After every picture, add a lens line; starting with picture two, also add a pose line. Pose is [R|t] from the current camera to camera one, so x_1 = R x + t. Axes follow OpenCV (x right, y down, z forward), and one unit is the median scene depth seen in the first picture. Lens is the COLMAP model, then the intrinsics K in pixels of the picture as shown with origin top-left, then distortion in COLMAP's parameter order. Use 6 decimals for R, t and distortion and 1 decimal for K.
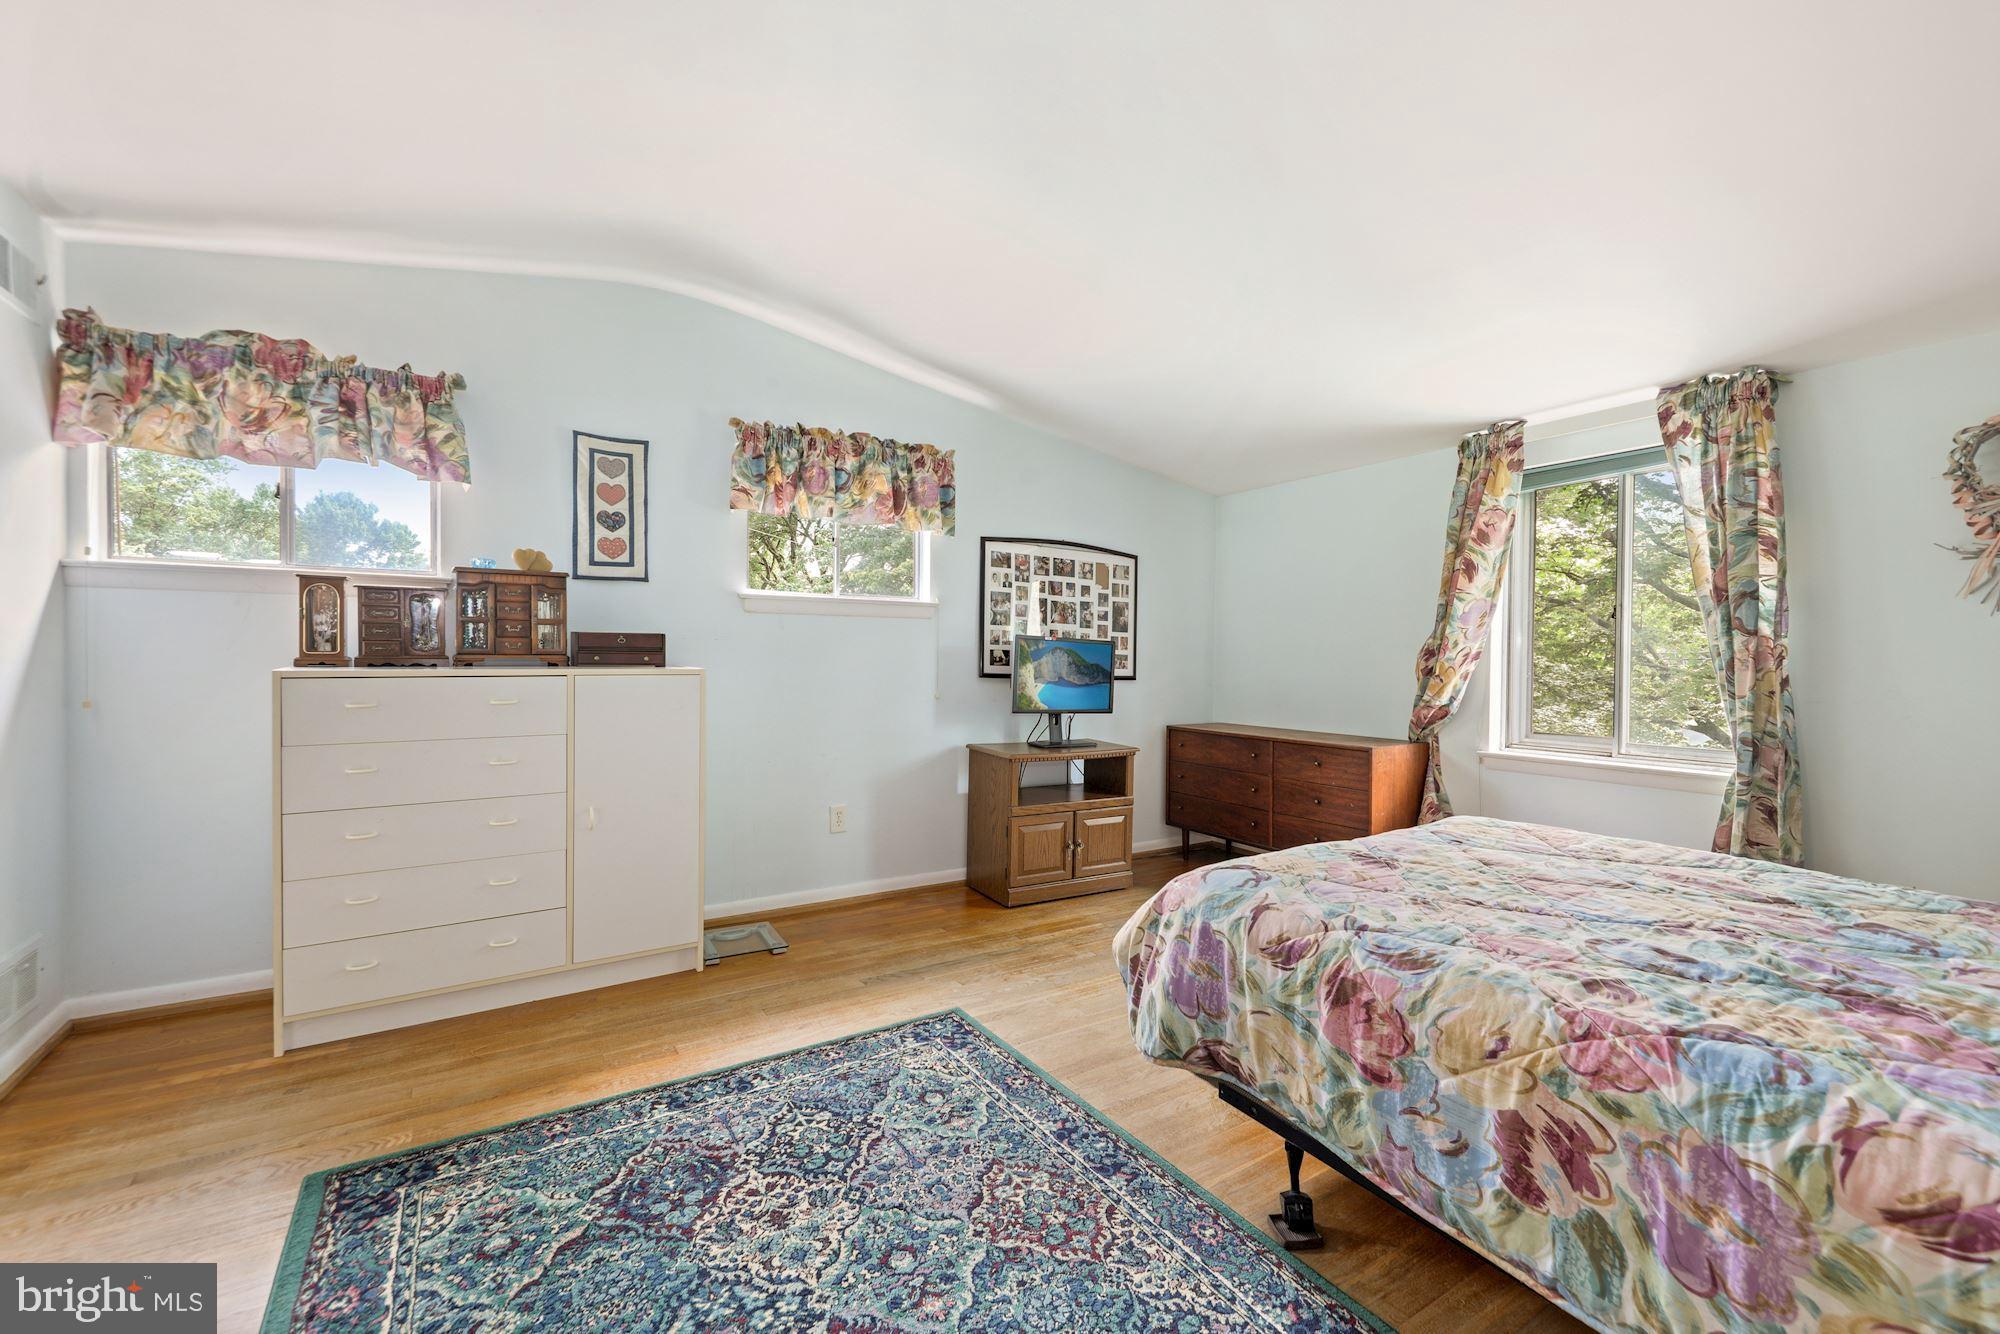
lens RADIAL K [[822.5, 0, 1000.0], [0, 822.5, 667.0], [0, 0, 1]] dist [-0.000631, -0.000258]
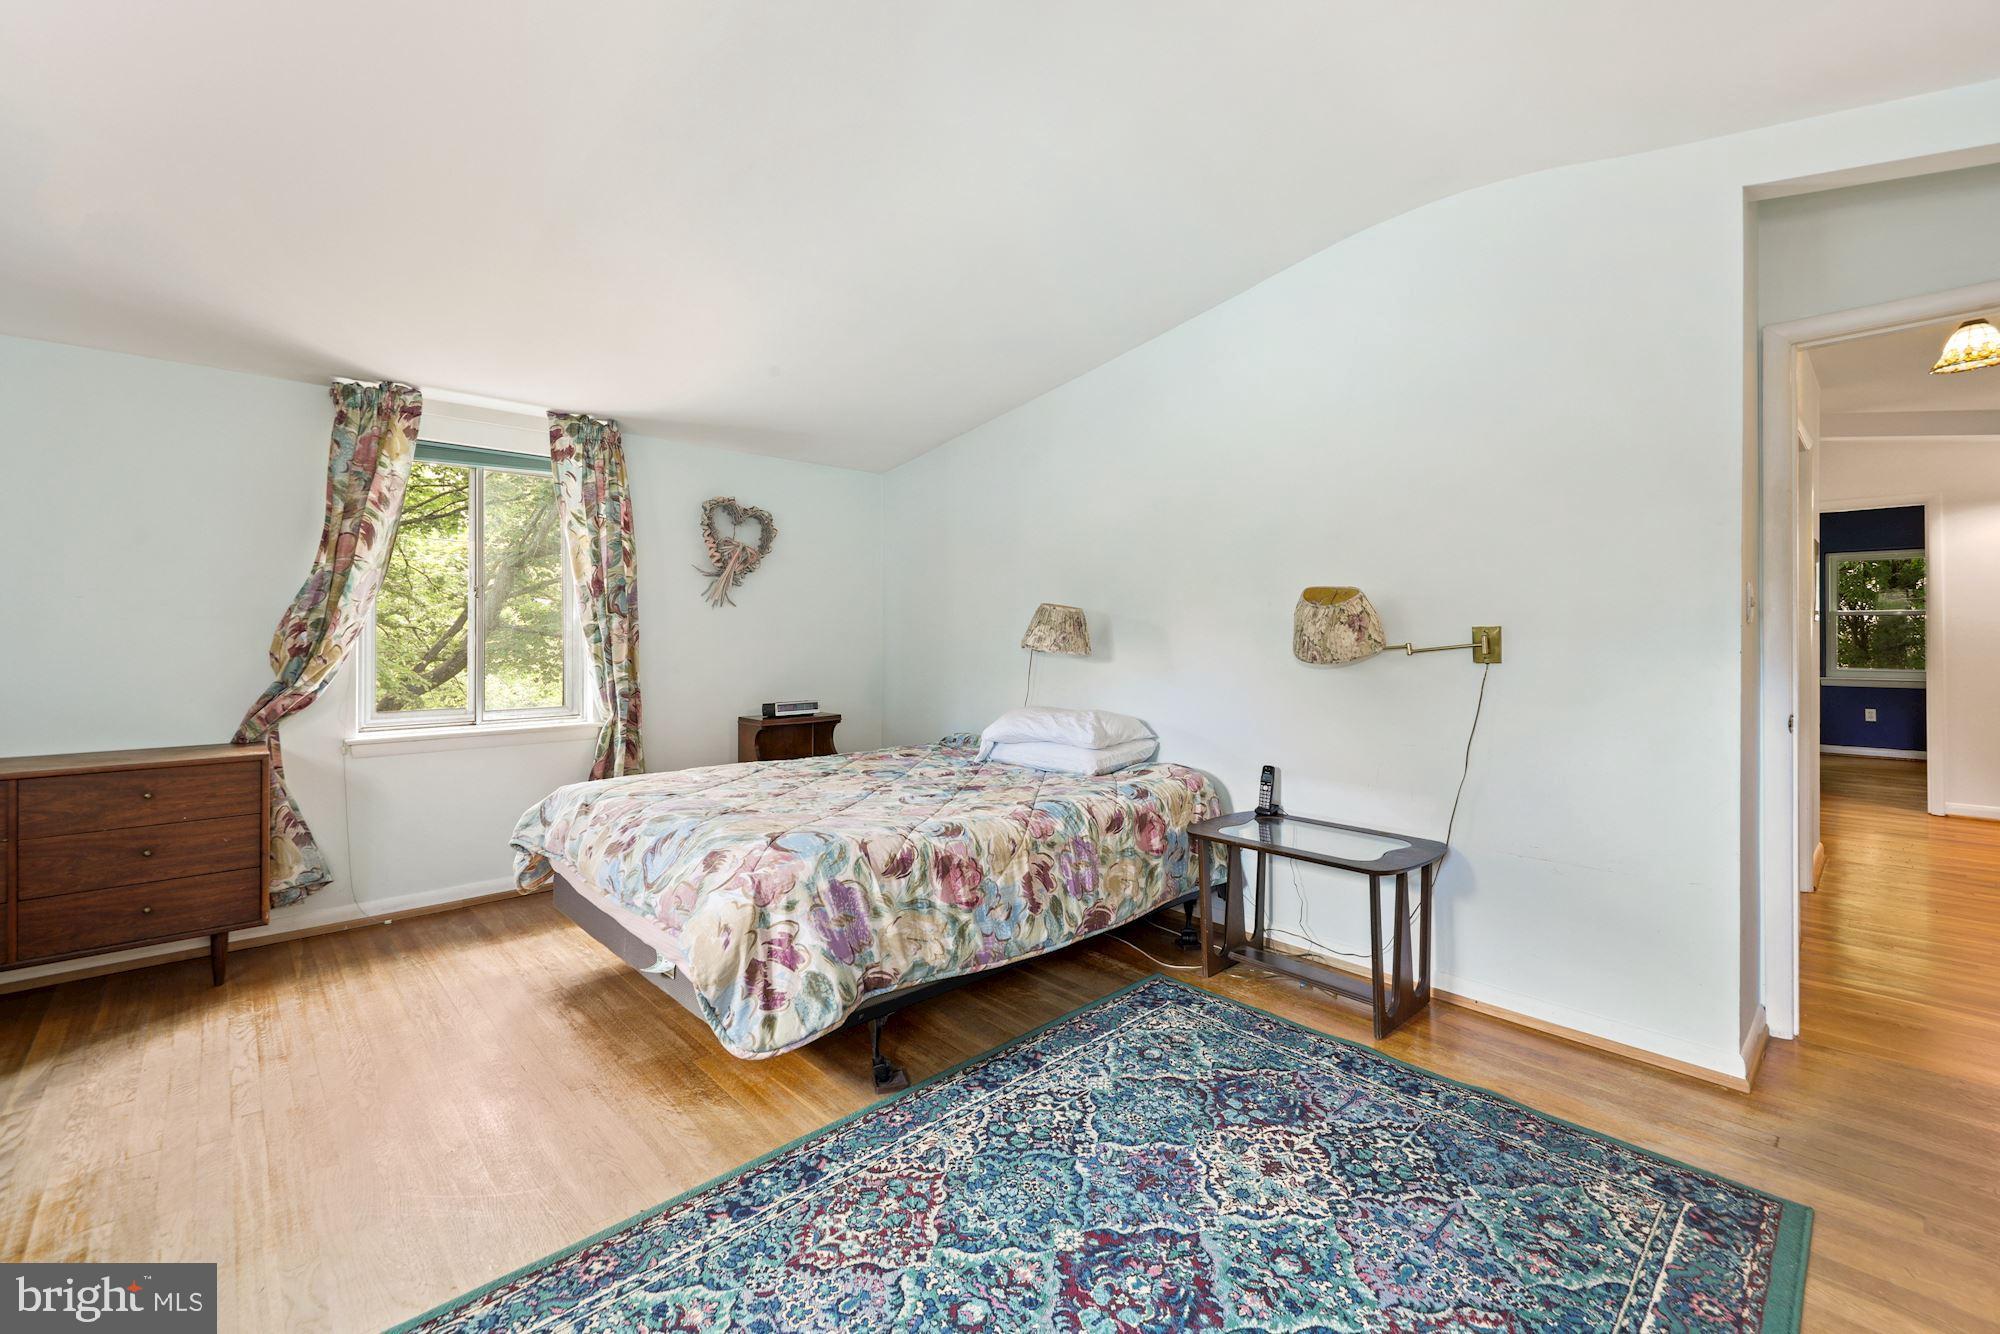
lens RADIAL K [[853.2, 0, 992.9], [0, 853.2, 626.2], [0, 0, 1]] dist [0.002380, 0.000083]
pose [[-0.199908, 0.003135, 0.979810, -1.045511], [0.007809, 0.999968, -0.001607, -0.029681], [-0.979784, 0.007330, -0.199926, 1.160646]]
